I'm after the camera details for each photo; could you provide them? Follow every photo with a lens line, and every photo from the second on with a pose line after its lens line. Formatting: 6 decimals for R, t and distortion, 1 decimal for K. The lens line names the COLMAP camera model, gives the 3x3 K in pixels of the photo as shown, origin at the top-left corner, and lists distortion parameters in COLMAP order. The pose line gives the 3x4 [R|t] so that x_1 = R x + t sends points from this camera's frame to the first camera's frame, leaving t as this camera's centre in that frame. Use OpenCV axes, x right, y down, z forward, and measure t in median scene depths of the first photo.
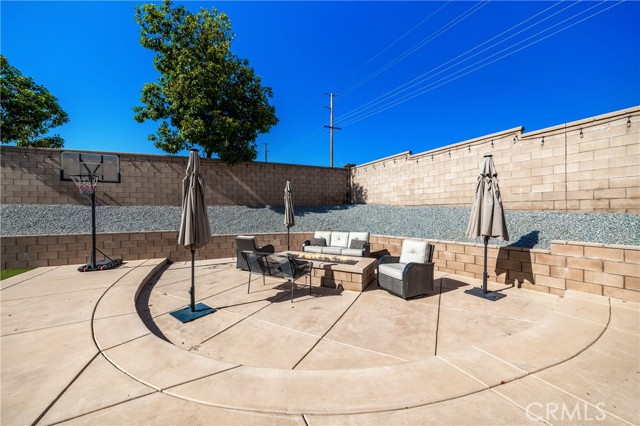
lens RADIAL K [[233.9, 0, 318.6], [0, 233.9, 217.7], [0, 0, 1]] dist [-0.005758, -0.000145]
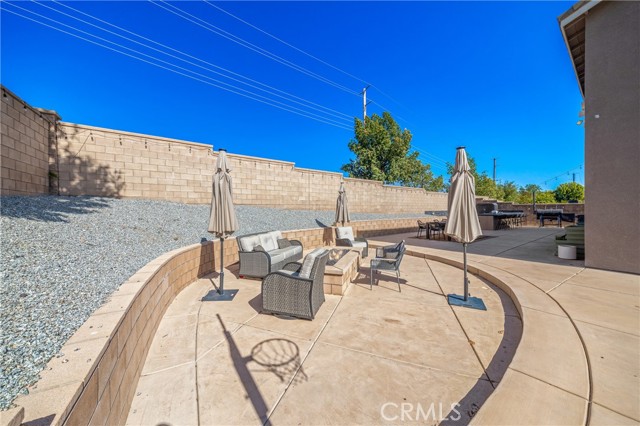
lens RADIAL K [[228.3, 0, 320.0], [0, 228.3, 213.0], [0, 0, 1]] dist [0.000033, -0.000069]
pose [[-0.174237, -0.004589, 0.984693, -0.571384], [0.027851, 0.999566, 0.009586, -0.011340], [-0.984310, 0.029095, -0.174033, 0.720306]]
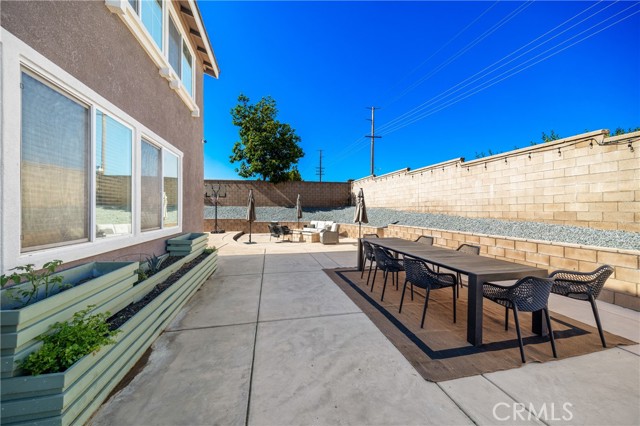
lens RADIAL K [[228.3, 0, 320.0], [0, 228.3, 213.0], [0, 0, 1]] dist [0.000033, -0.000069]
pose [[0.969470, 0.017670, -0.244572, 0.409658], [-0.021069, 0.999714, -0.011289, 0.011605], [0.244303, 0.016098, 0.969565, -0.644033]]
